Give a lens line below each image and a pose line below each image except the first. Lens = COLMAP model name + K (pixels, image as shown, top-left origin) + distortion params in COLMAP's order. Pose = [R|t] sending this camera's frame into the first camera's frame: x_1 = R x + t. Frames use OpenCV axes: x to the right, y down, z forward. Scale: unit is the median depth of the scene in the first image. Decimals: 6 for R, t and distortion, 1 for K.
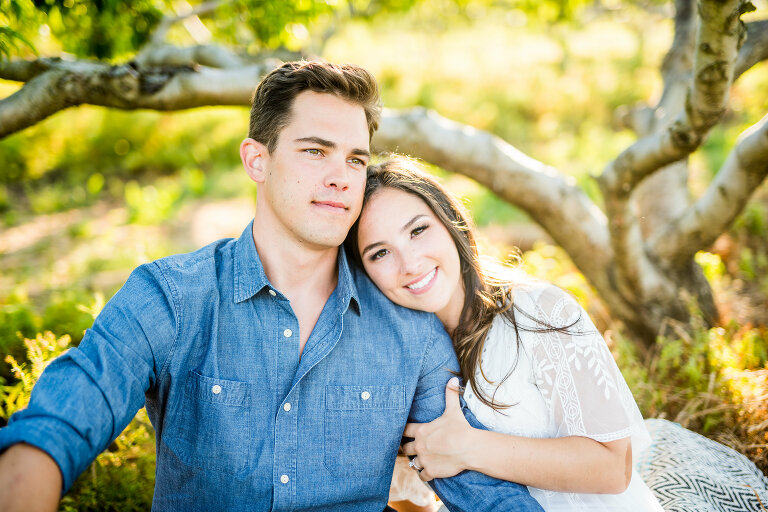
lens RADIAL K [[1067.3, 0, 384.5], [0, 1067.3, 252.8], [0, 0, 1]] dist [0.030497, 0.000000]
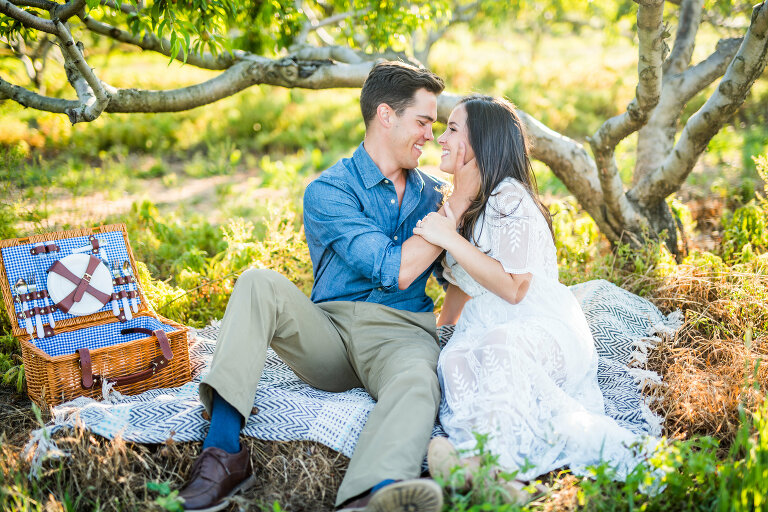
lens RADIAL K [[1067.3, 0, 384.9], [0, 1067.3, 258.6], [0, 0, 1]] dist [0.030497, 0.000000]
pose [[0.994407, 0.044964, -0.095571, 0.057551], [-0.044489, 0.998985, 0.007096, 0.093438], [0.095793, -0.002804, 0.995397, -0.514204]]
